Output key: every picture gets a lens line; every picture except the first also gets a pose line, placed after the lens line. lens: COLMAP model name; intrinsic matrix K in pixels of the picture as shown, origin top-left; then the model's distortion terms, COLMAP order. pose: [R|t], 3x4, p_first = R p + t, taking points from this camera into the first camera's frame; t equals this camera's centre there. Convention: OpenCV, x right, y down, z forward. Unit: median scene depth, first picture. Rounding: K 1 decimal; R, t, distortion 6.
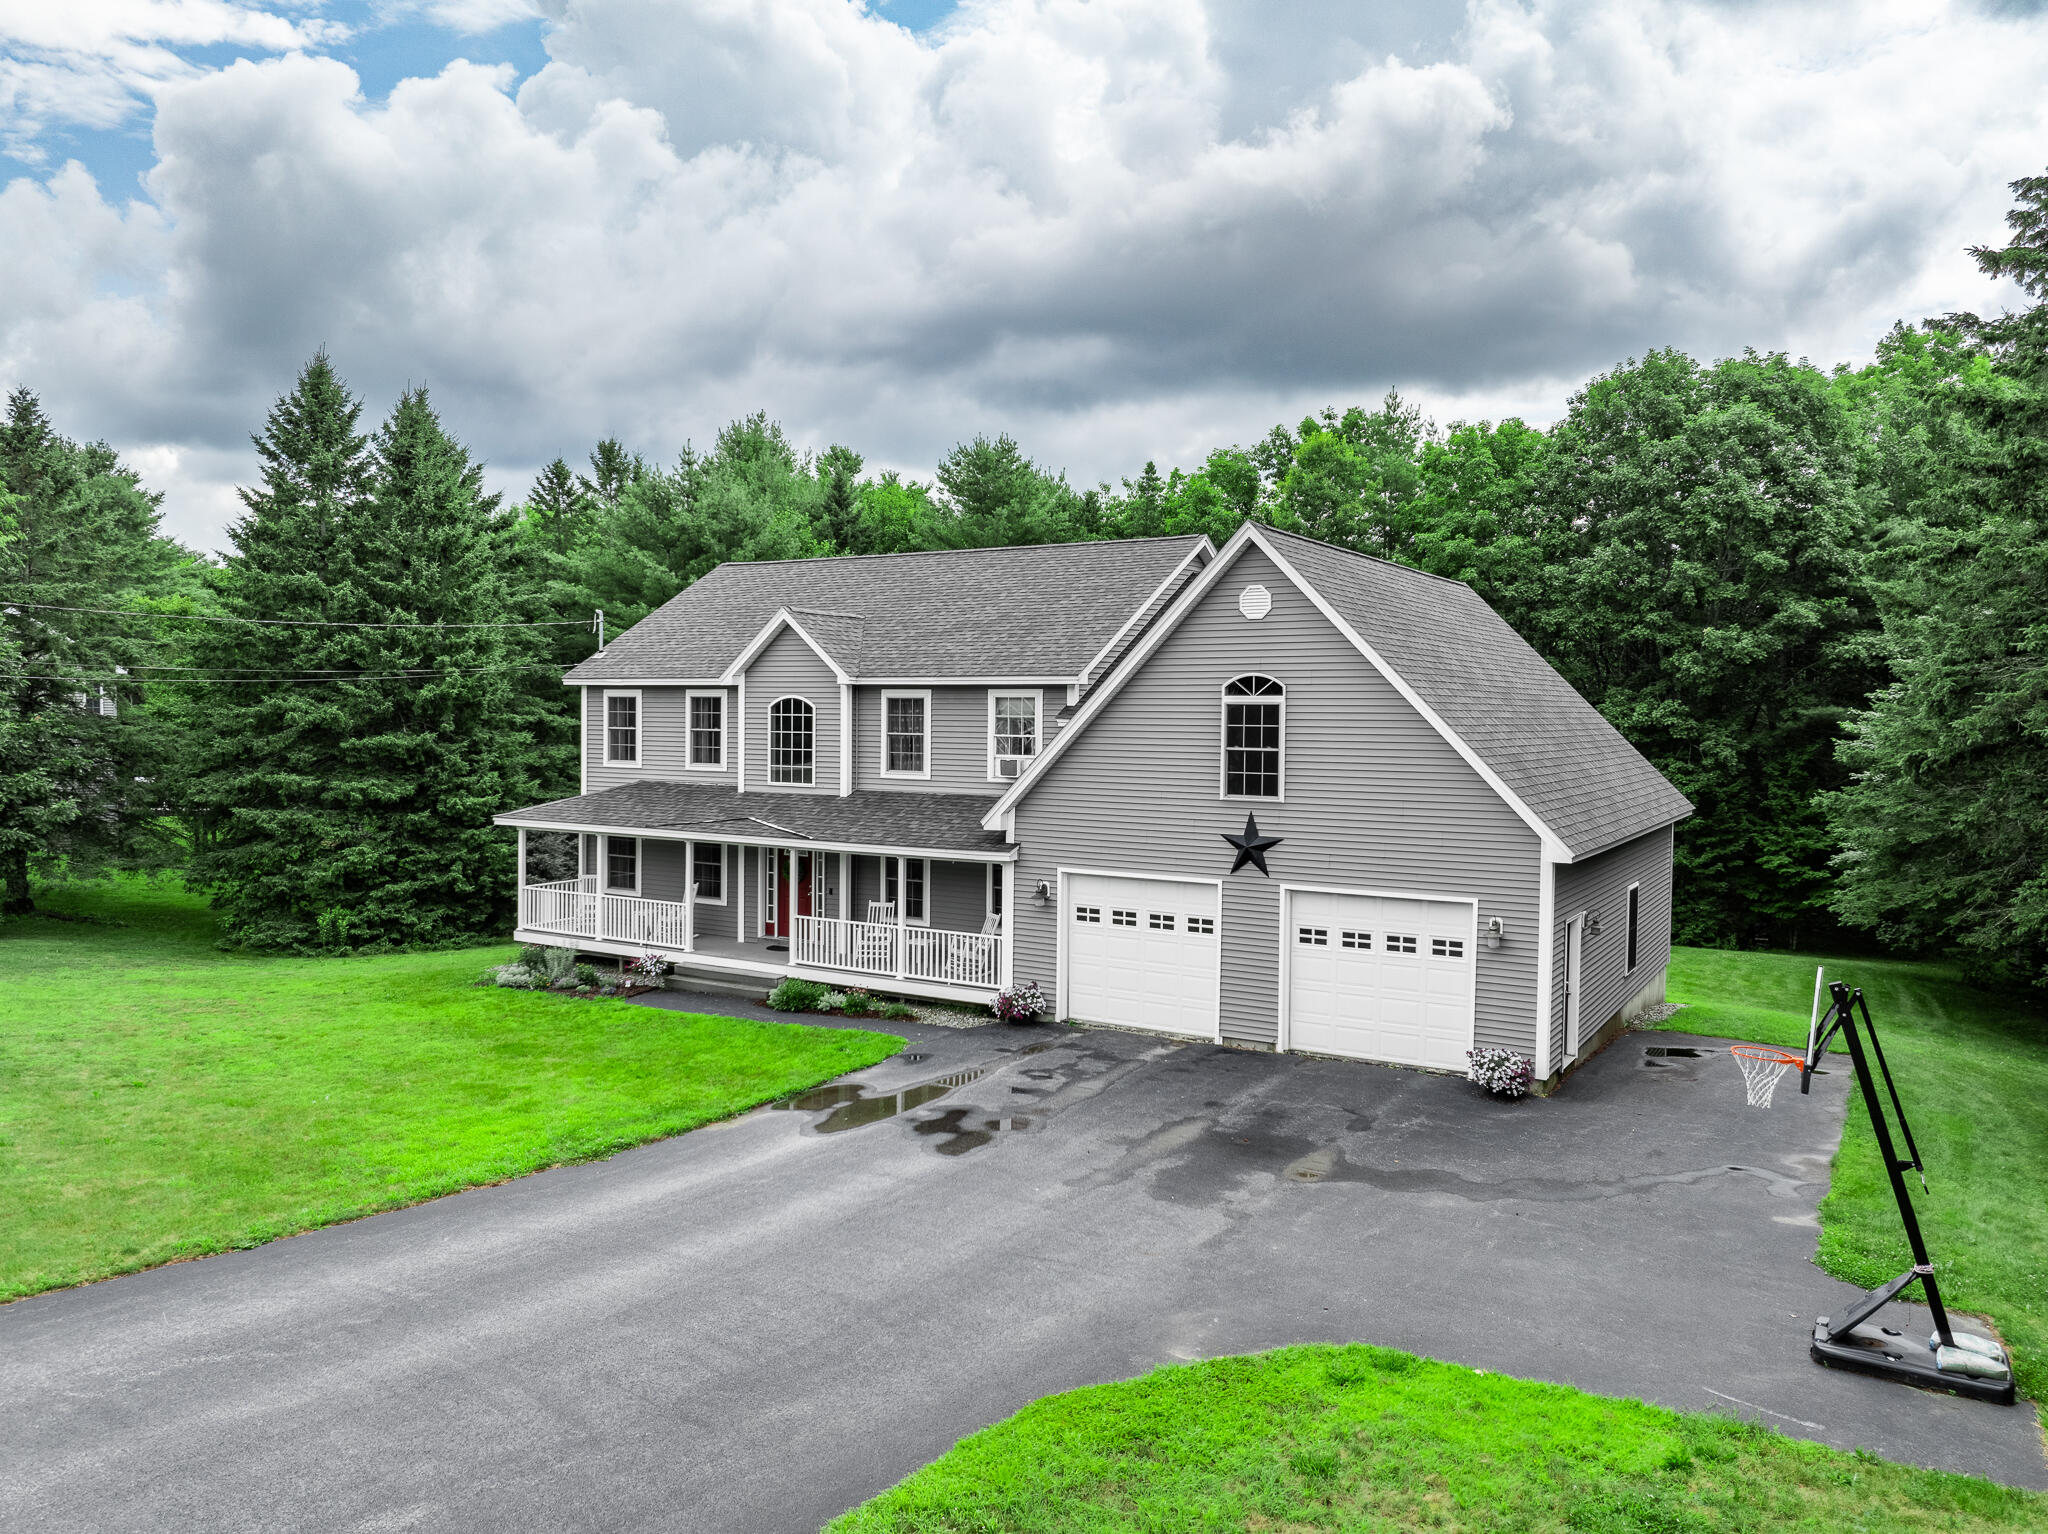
lens RADIAL K [[1476.1, 0, 1024.0], [0, 1476.1, 767.0], [0, 0, 1]] dist [-0.025399, -0.002999]
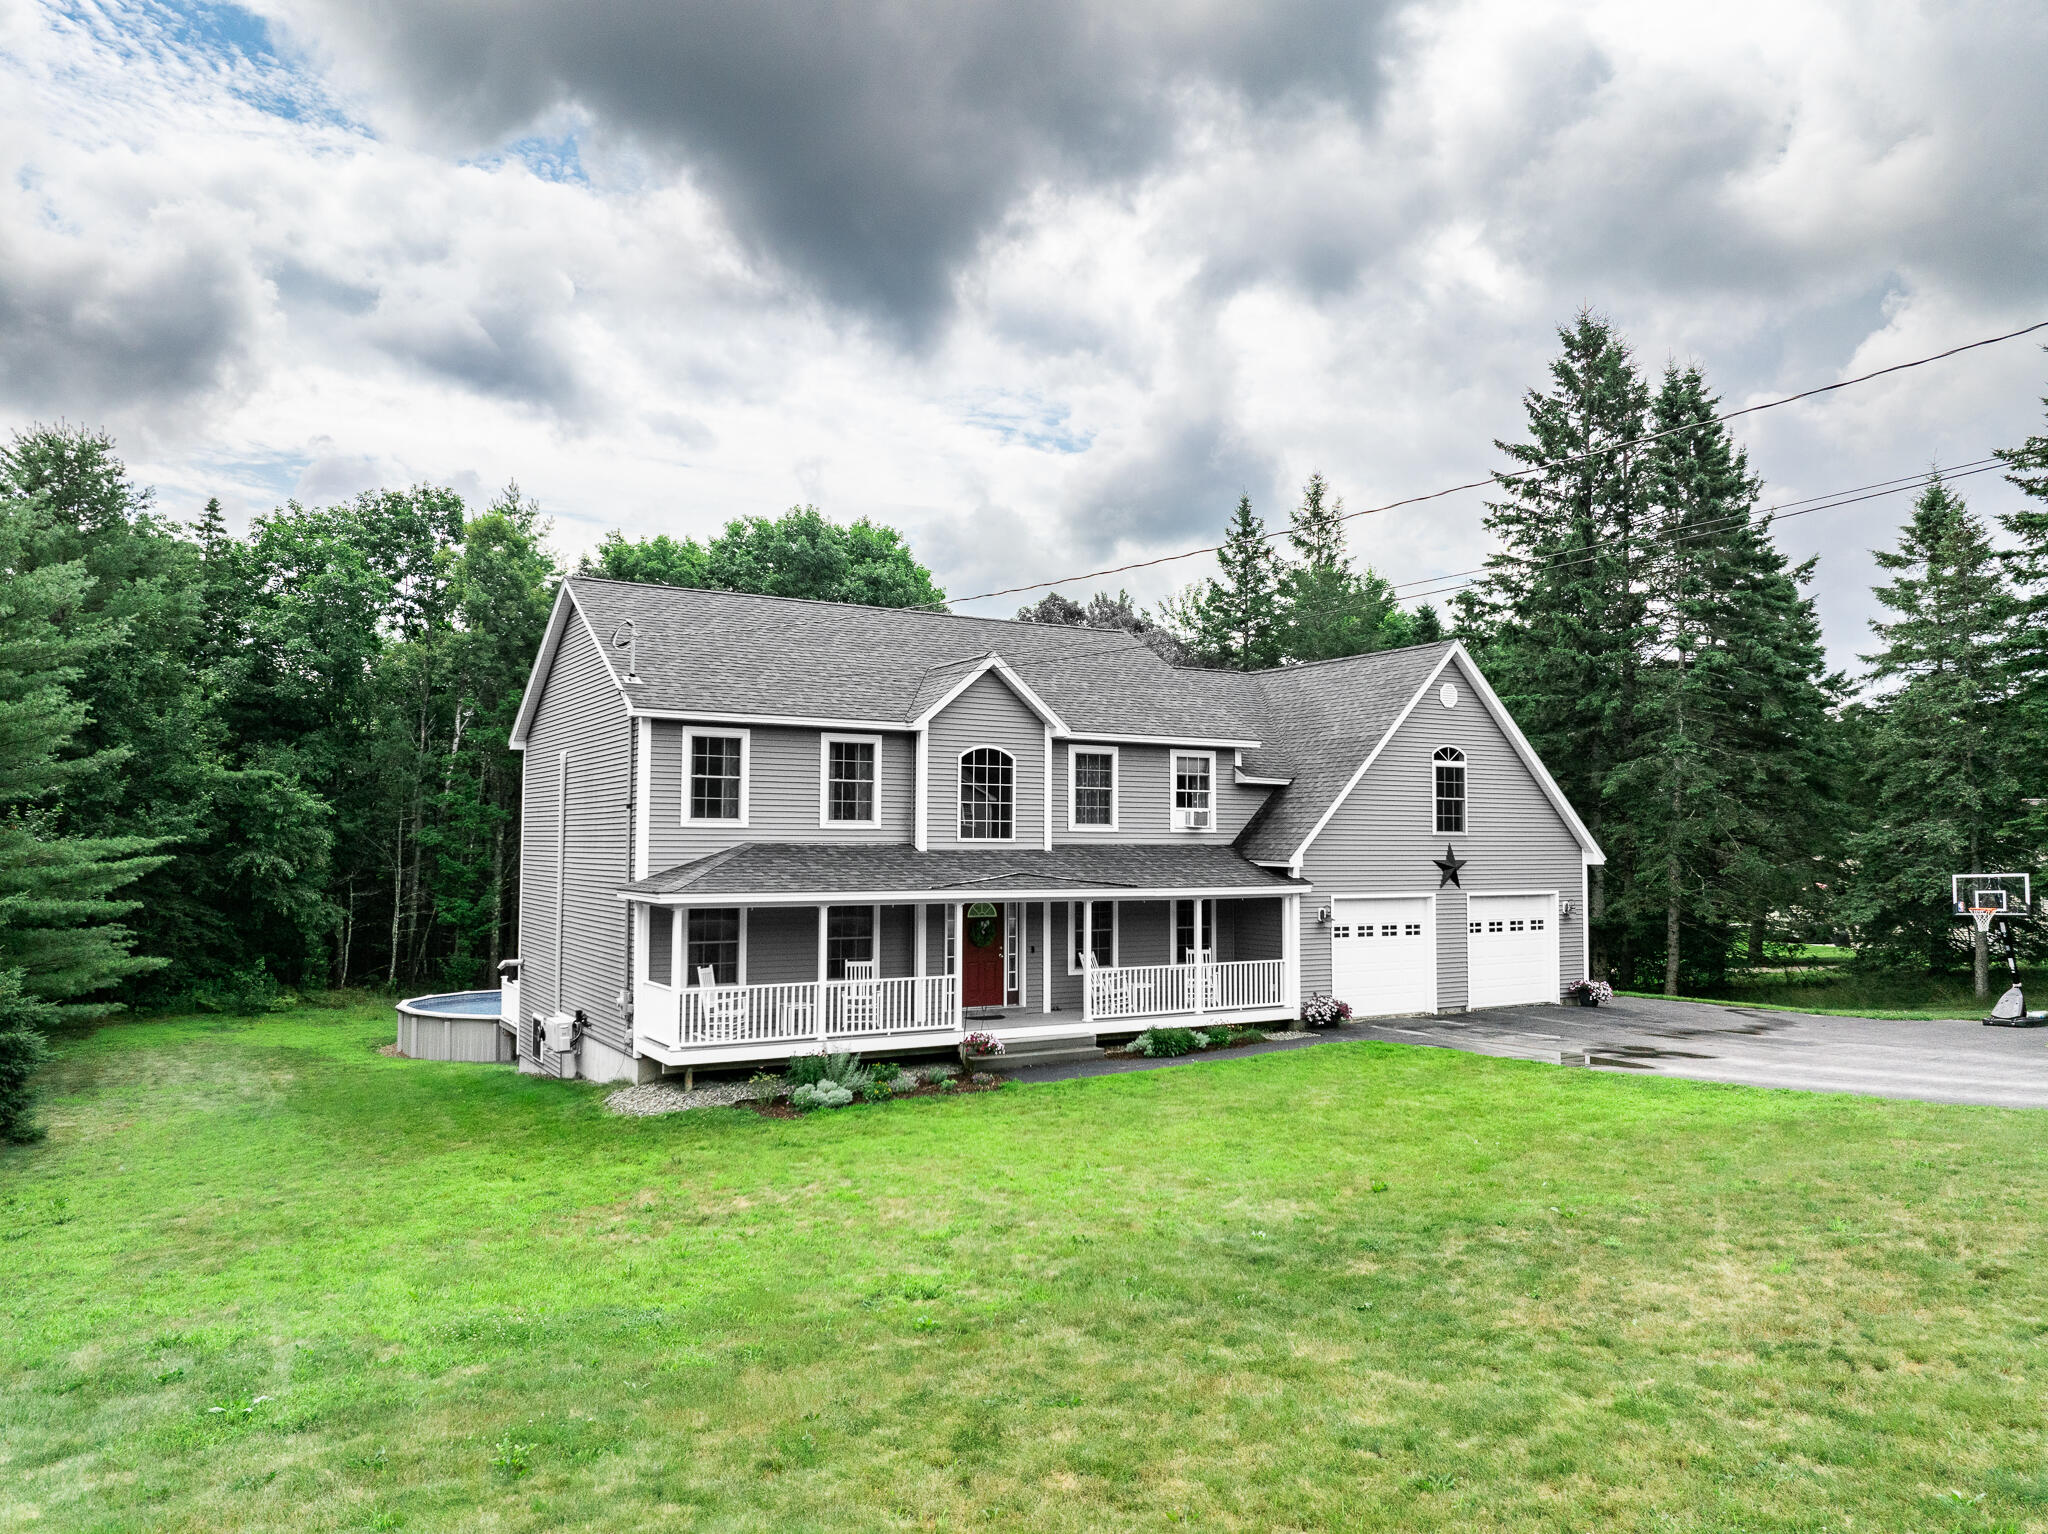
lens RADIAL K [[1476.1, 0, 1024.0], [0, 1476.1, 767.0], [0, 0, 1]] dist [-0.025399, -0.002999]
pose [[0.453020, 0.039987, 0.890603, -1.063150], [0.032141, 0.997612, -0.061141, 0.025462], [-0.890921, 0.056323, 0.450652, 0.596738]]
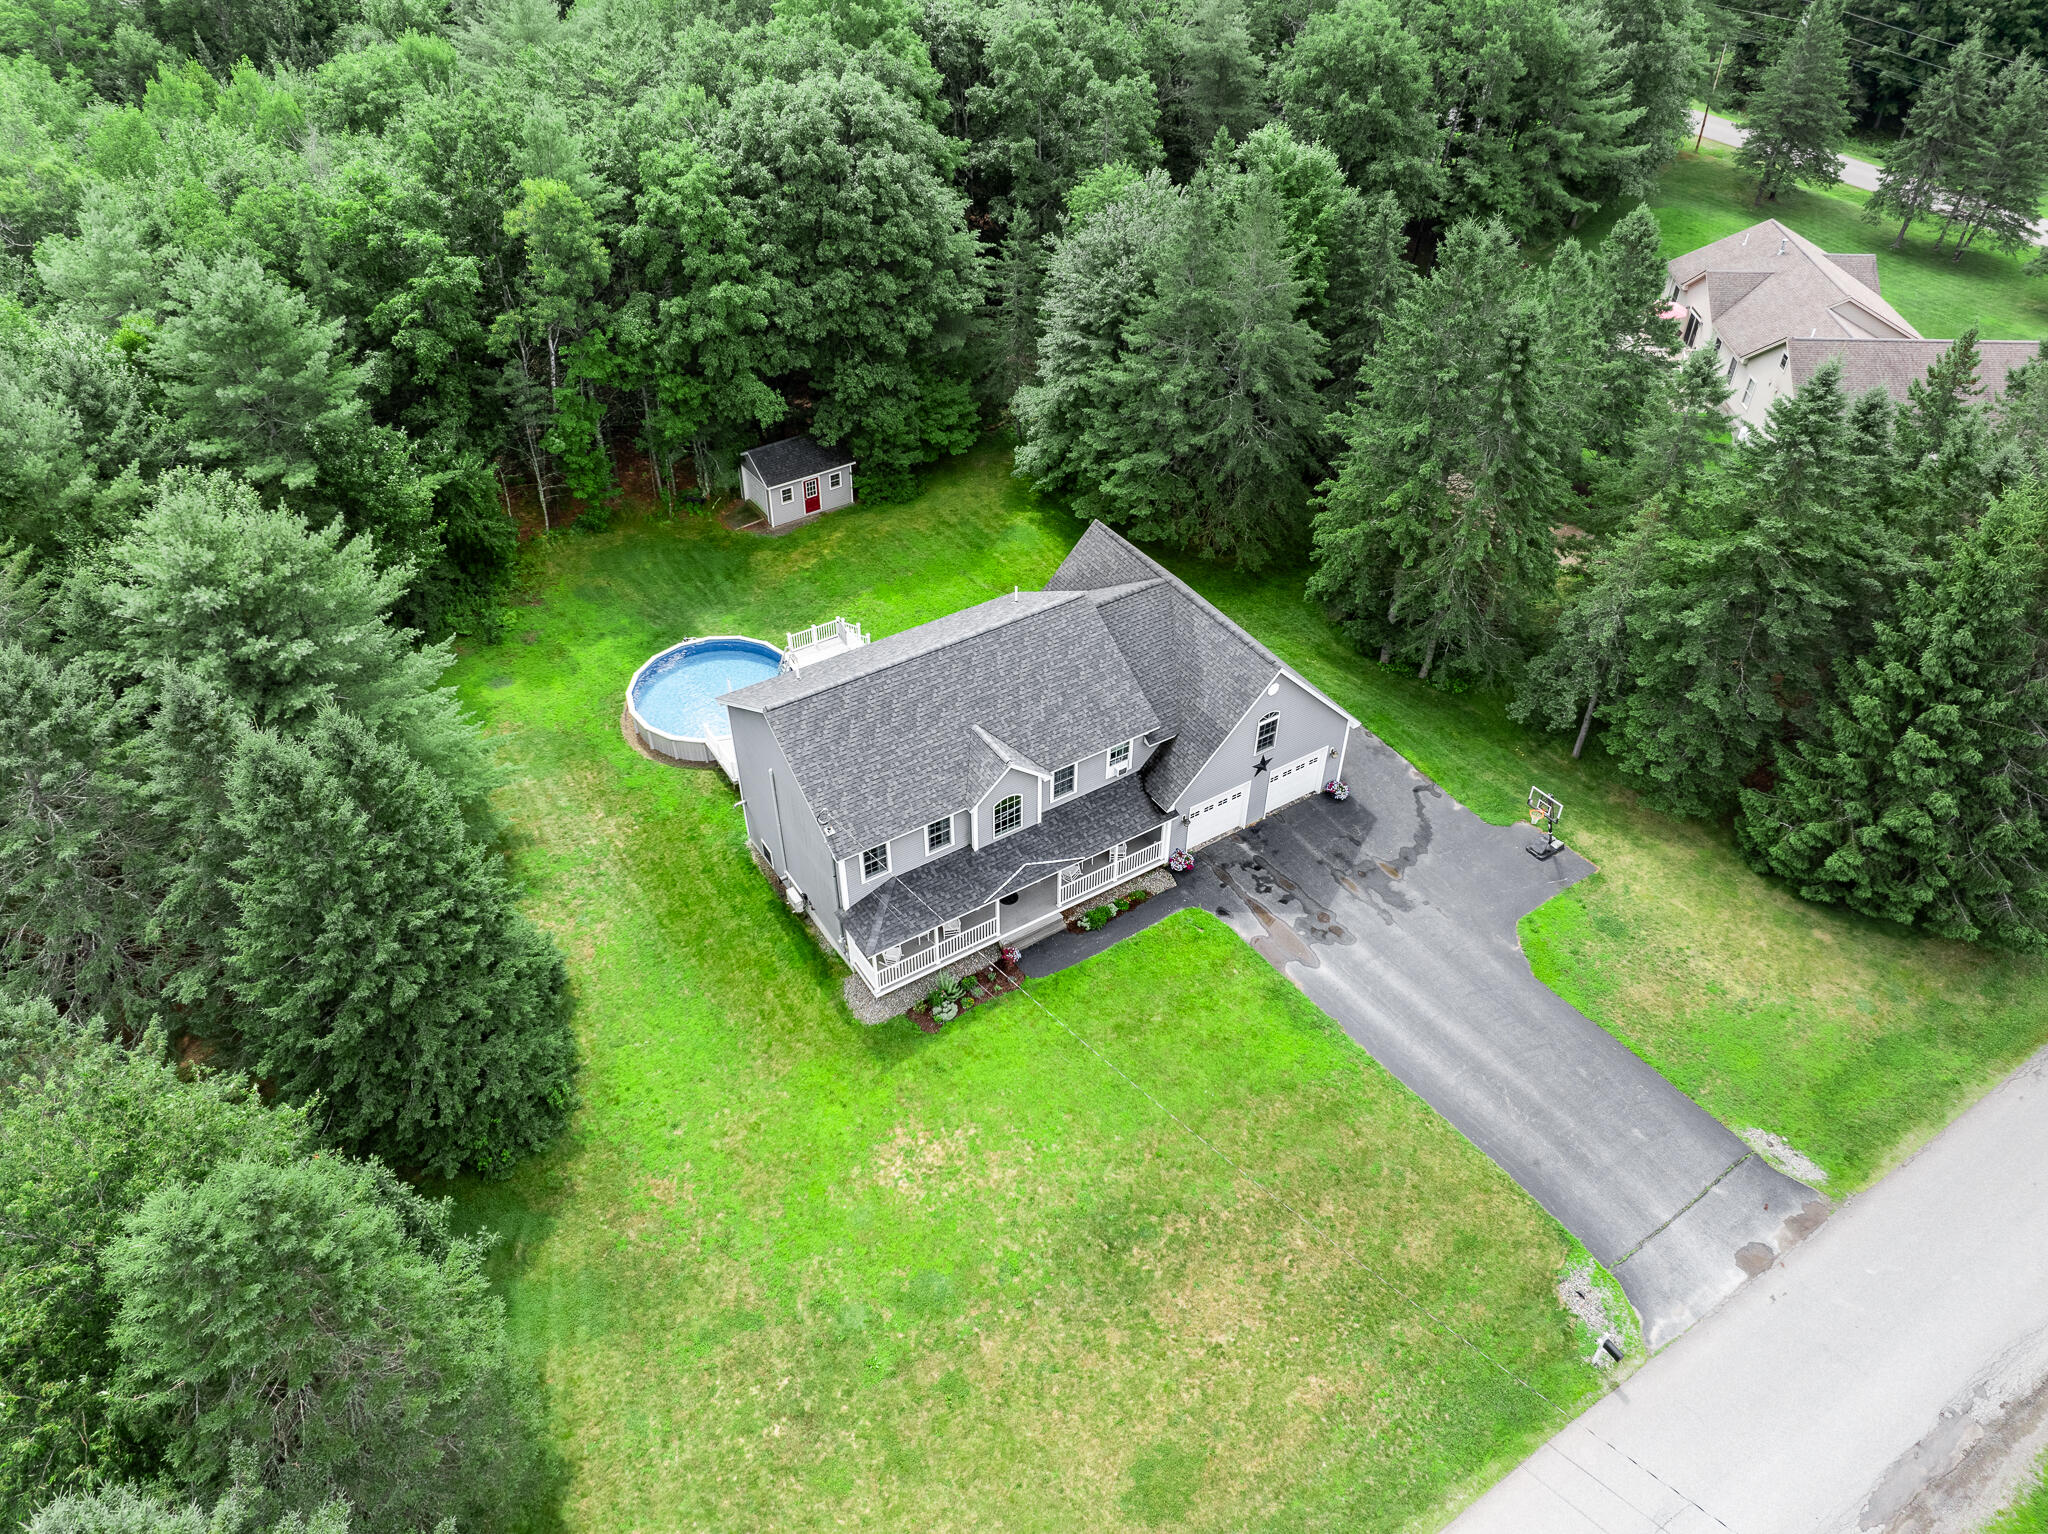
lens RADIAL K [[1476.1, 0, 1024.0], [0, 1476.1, 767.0], [0, 0, 1]] dist [-0.025399, -0.002999]
pose [[0.429403, -0.599181, 0.675718, -1.429341], [0.031663, 0.757738, 0.651790, -1.324242], [-0.902558, -0.258485, 0.344346, 0.410025]]
